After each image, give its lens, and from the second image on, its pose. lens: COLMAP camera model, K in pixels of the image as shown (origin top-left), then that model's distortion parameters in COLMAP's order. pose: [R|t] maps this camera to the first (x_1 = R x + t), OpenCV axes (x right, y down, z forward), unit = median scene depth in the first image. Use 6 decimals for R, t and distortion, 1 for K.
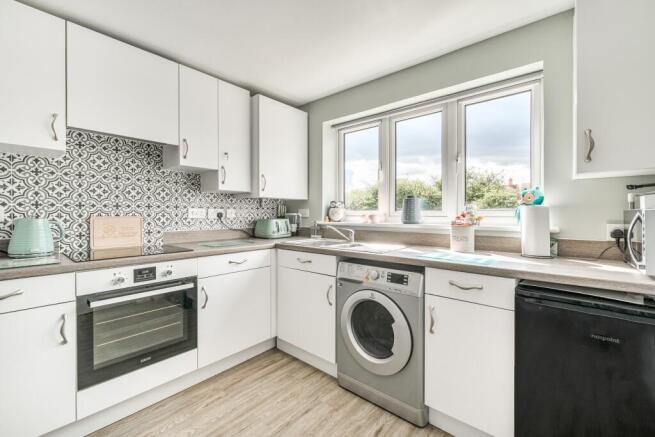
lens RADIAL K [[274.7, 0, 326.3], [0, 274.7, 217.2], [0, 0, 1]] dist [-0.000736, -0.000110]
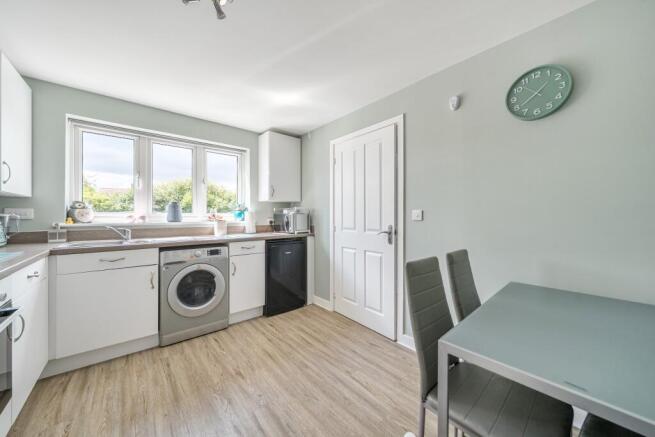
lens RADIAL K [[227.4, 0, 323.2], [0, 227.4, 221.2], [0, 0, 1]] dist [-0.001489, -0.000134]
pose [[0.156330, -0.023906, 0.987416, -0.877619], [0.012508, 0.999675, 0.022222, 0.003065], [-0.987626, 0.008877, 0.156578, 0.076352]]
